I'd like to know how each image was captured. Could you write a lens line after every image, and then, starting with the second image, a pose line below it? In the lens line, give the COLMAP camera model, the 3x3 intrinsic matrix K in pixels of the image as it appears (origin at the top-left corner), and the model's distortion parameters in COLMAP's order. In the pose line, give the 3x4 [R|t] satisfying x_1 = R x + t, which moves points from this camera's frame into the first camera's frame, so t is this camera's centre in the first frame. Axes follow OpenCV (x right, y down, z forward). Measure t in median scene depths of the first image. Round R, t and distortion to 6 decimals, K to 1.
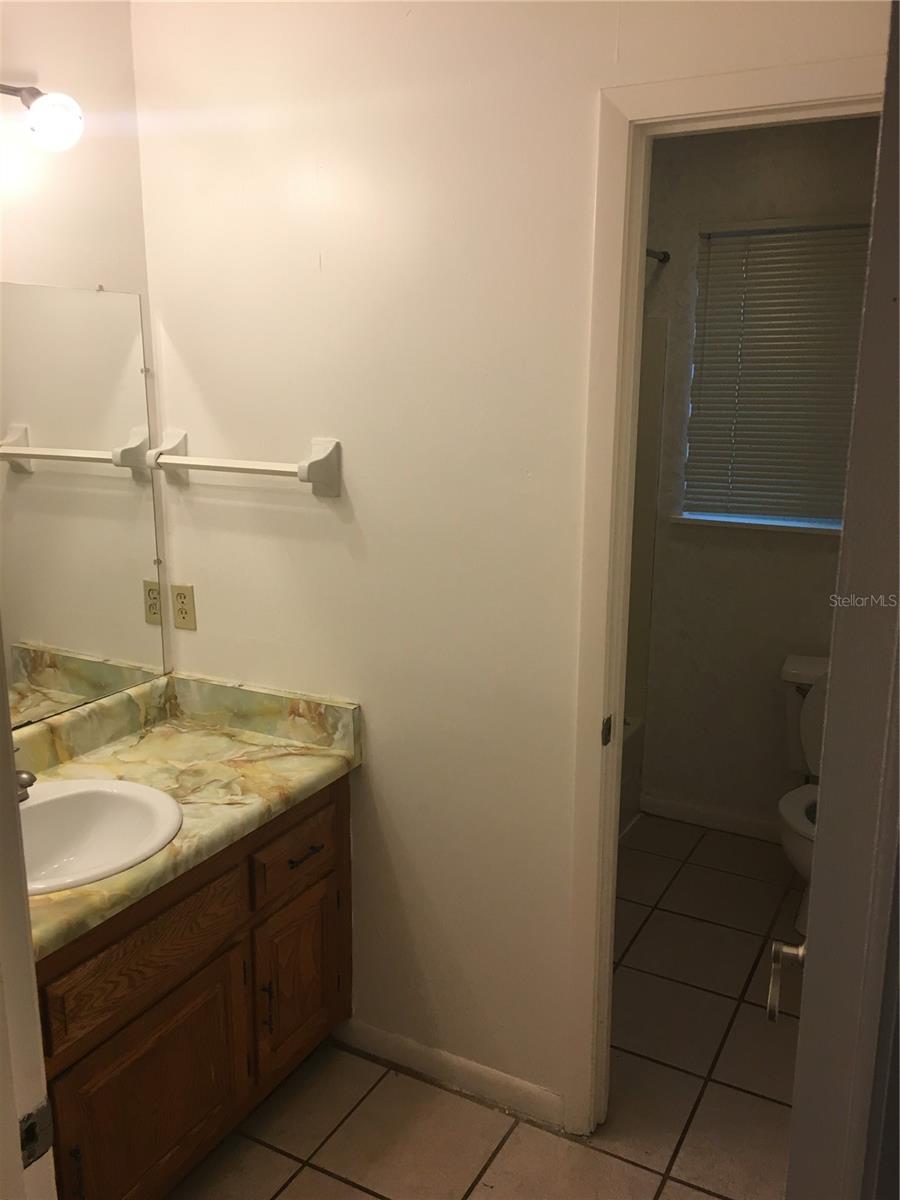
lens RADIAL K [[1017.9, 0, 450.0], [0, 1017.9, 600.0], [0, 0, 1]] dist [0.078539, -0.091153]
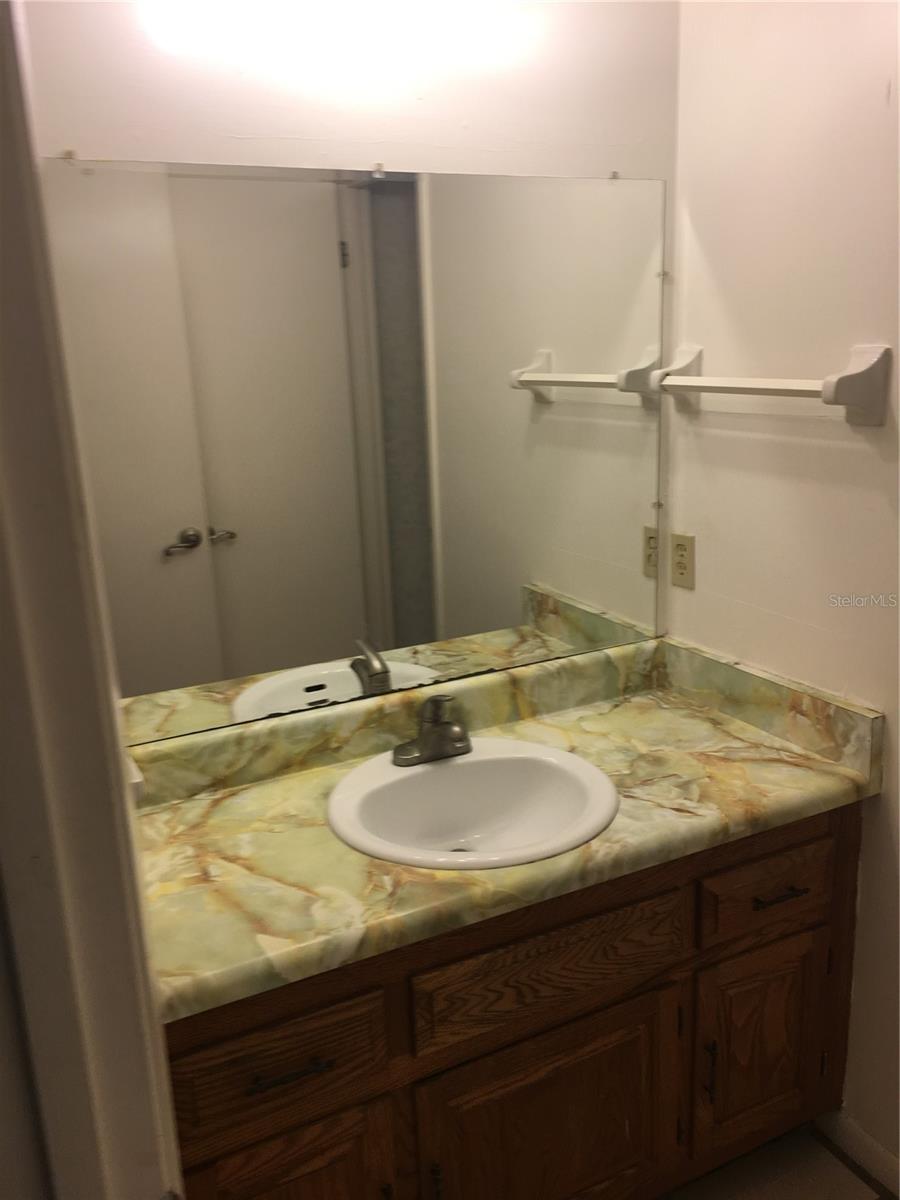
lens RADIAL K [[1017.9, 0, 450.0], [0, 1017.9, 600.0], [0, 0, 1]] dist [0.078539, -0.091153]
pose [[0.823968, 0.109708, -0.555915, 0.056251], [-0.086971, 0.993939, 0.067244, -0.000971], [0.559923, -0.007058, 0.828515, 0.214149]]
